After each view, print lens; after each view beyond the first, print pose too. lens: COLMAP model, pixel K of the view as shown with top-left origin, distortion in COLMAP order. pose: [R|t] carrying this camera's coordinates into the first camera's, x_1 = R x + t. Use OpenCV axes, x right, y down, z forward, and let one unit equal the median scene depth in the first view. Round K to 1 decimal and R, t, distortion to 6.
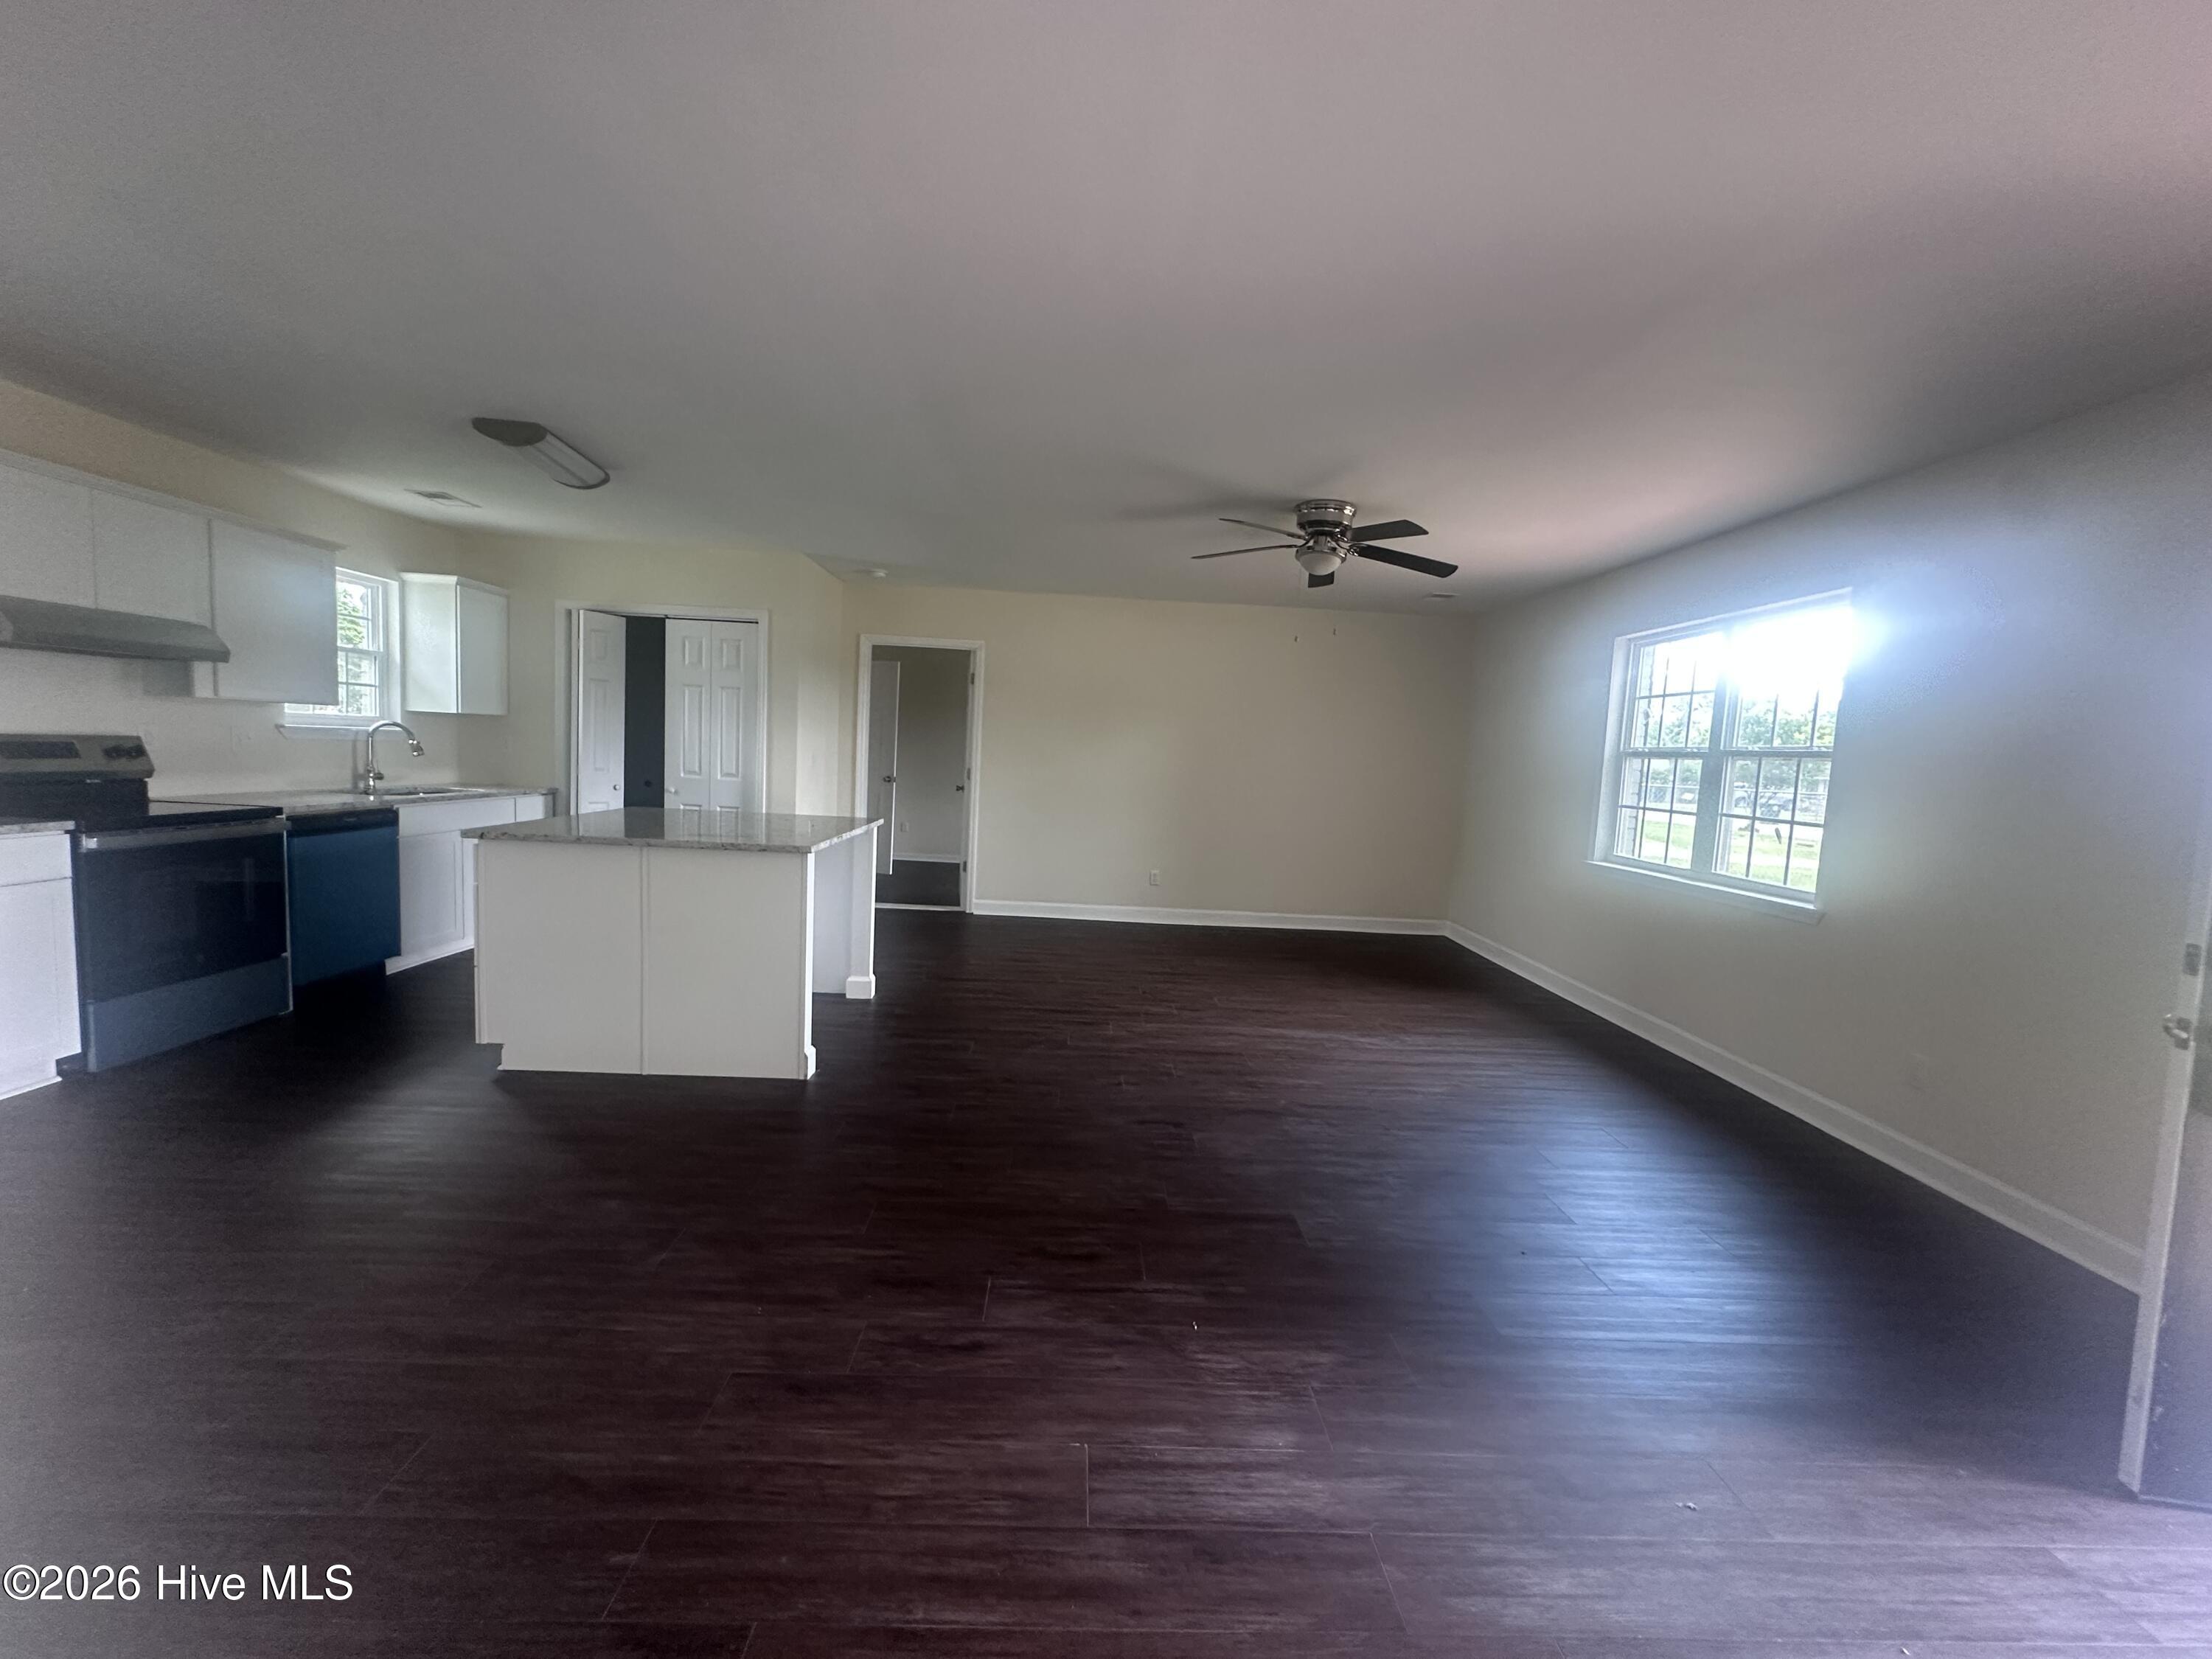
lens RADIAL K [[887.8, 0, 1106.0], [0, 887.8, 829.5], [0, 0, 1]] dist [-0.000602, -0.000068]
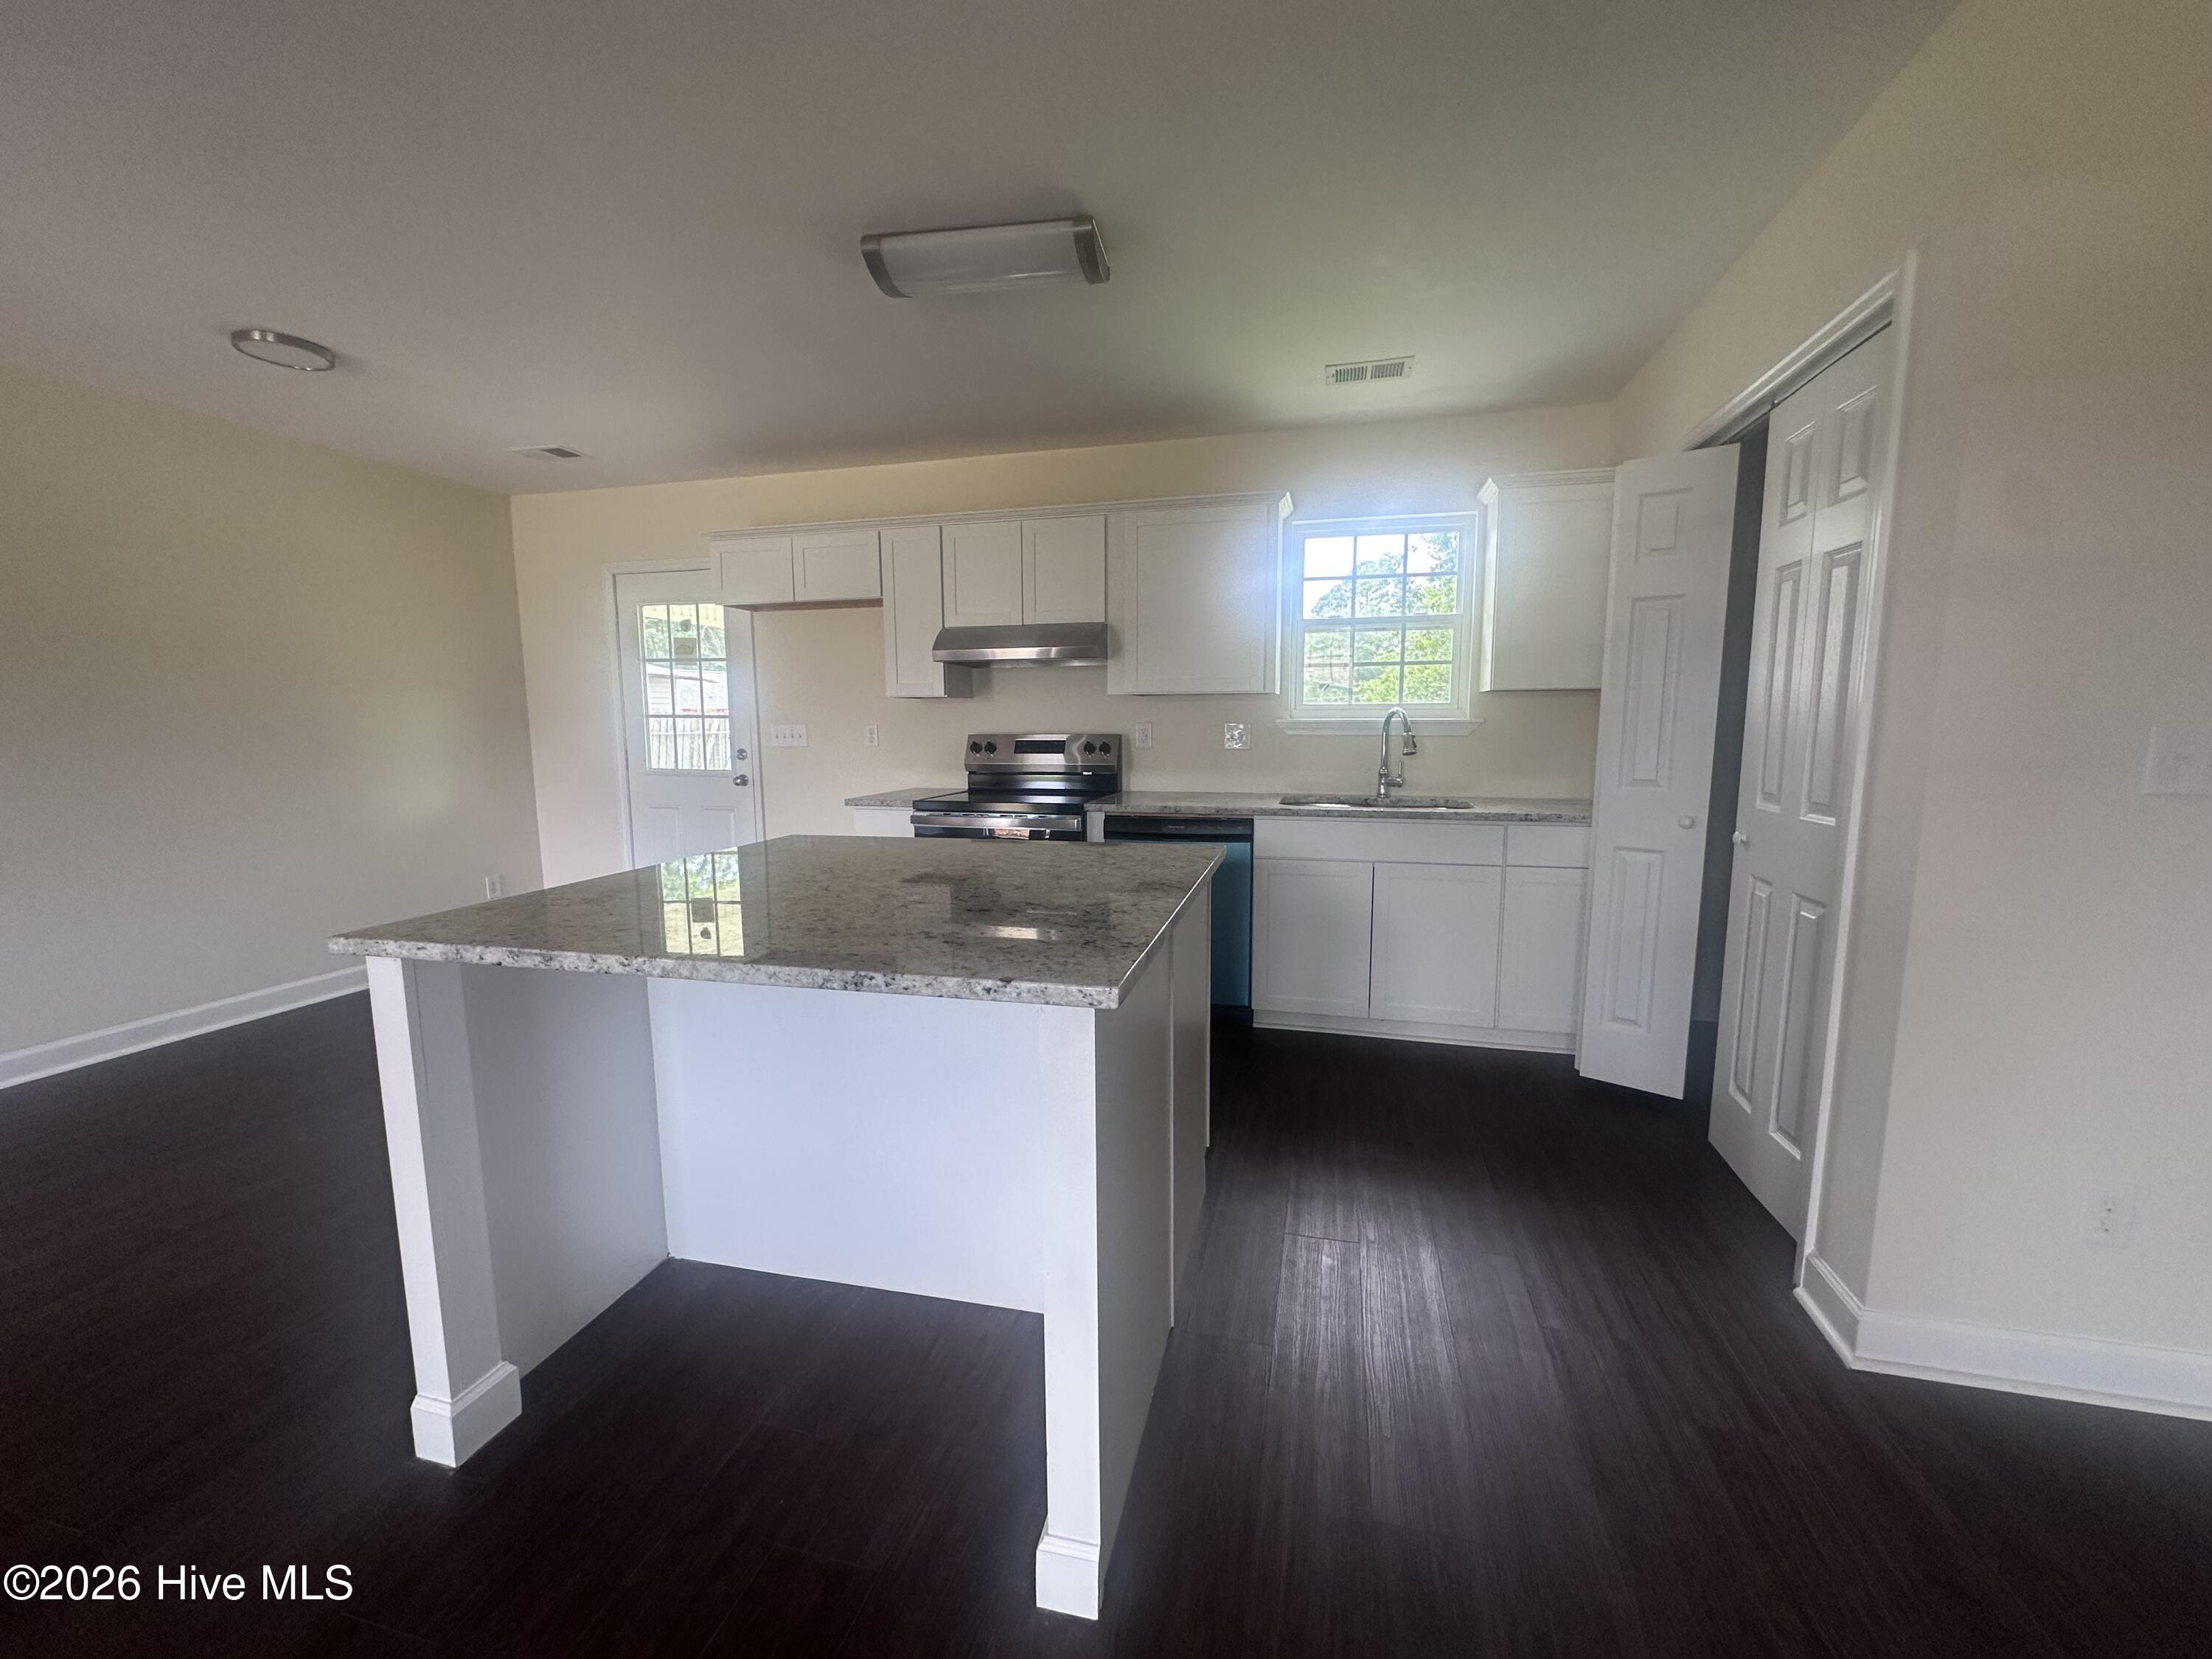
lens RADIAL K [[887.8, 0, 1106.0], [0, 887.8, 829.5], [0, 0, 1]] dist [-0.000602, -0.000068]
pose [[-0.272499, 0.078454, -0.958952, -0.019707], [-0.089239, 0.990313, 0.106379, -0.103961], [0.958009, 0.114564, -0.262858, 1.304886]]
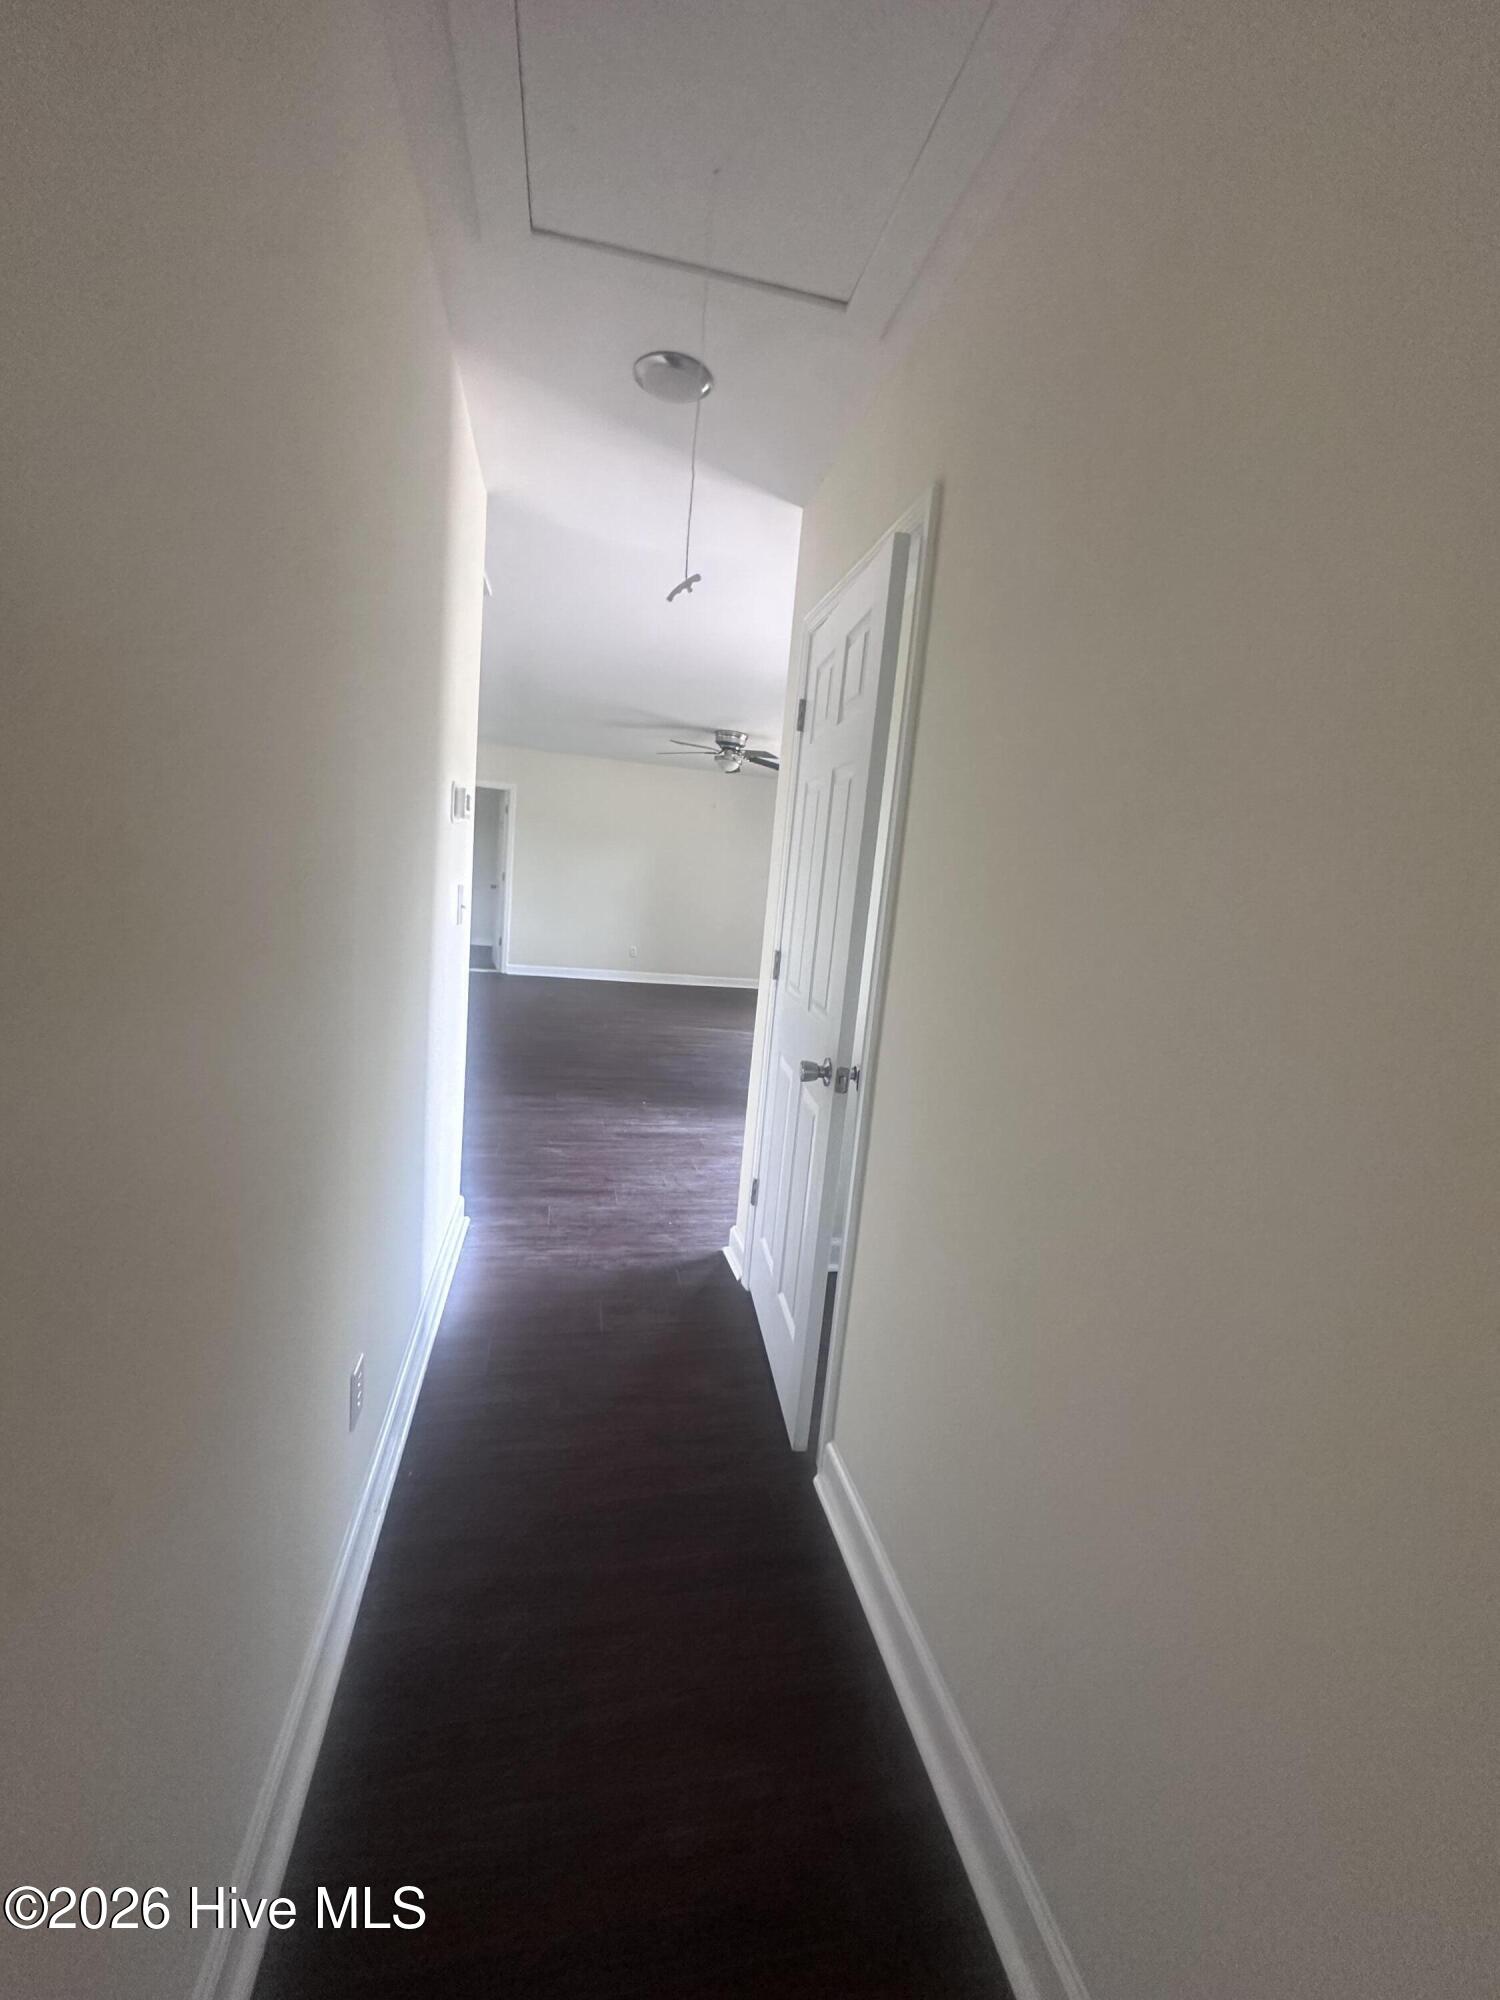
lens RADIAL K [[802.7, 0, 750.0], [0, 802.7, 1000.0], [0, 0, 1]] dist [-0.000602, -0.000068]
pose [[0.980490, 0.009465, 0.196343, -0.029720], [-0.025051, 0.996712, 0.077054, 0.048204], [-0.194968, -0.080469, 0.977503, -0.680067]]
